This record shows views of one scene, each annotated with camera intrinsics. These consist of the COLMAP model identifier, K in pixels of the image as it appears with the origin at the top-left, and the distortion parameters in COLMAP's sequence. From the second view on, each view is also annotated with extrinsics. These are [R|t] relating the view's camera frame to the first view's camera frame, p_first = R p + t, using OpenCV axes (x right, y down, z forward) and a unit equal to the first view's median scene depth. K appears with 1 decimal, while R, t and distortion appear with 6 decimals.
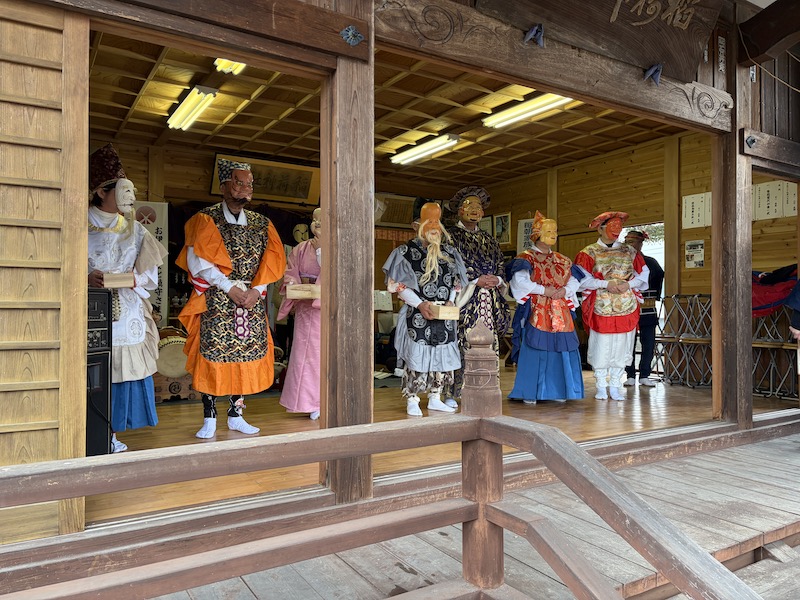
lens RADIAL K [[601.1, 0, 399.6], [0, 601.1, 303.1], [0, 0, 1]] dist [0.023906, 0.001332]
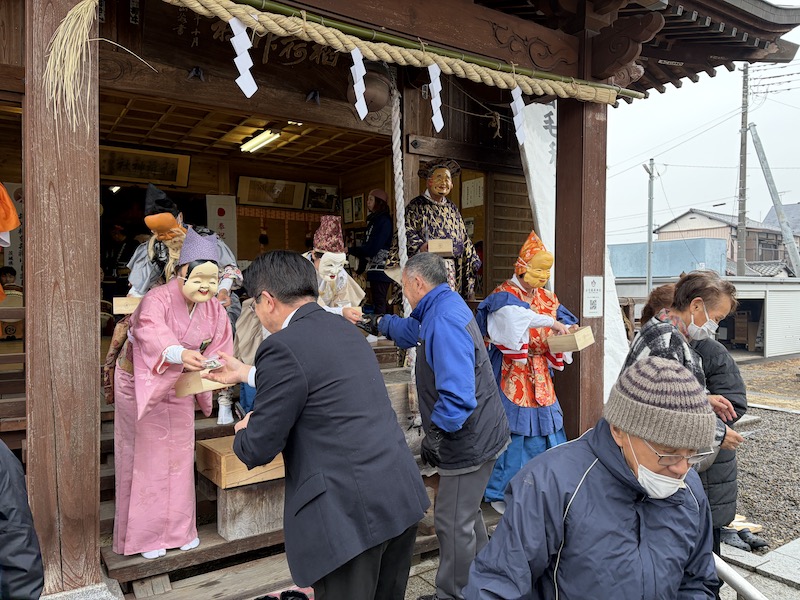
lens RADIAL K [[601.1, 0, 400.0], [0, 601.1, 296.1], [0, 0, 1]] dist [0.023906, 0.001332]
pose [[0.999749, -0.000770, 0.022384, 0.312931], [0.000332, 0.999808, 0.019585, 0.031615], [-0.022395, -0.019573, 0.999558, -0.224876]]
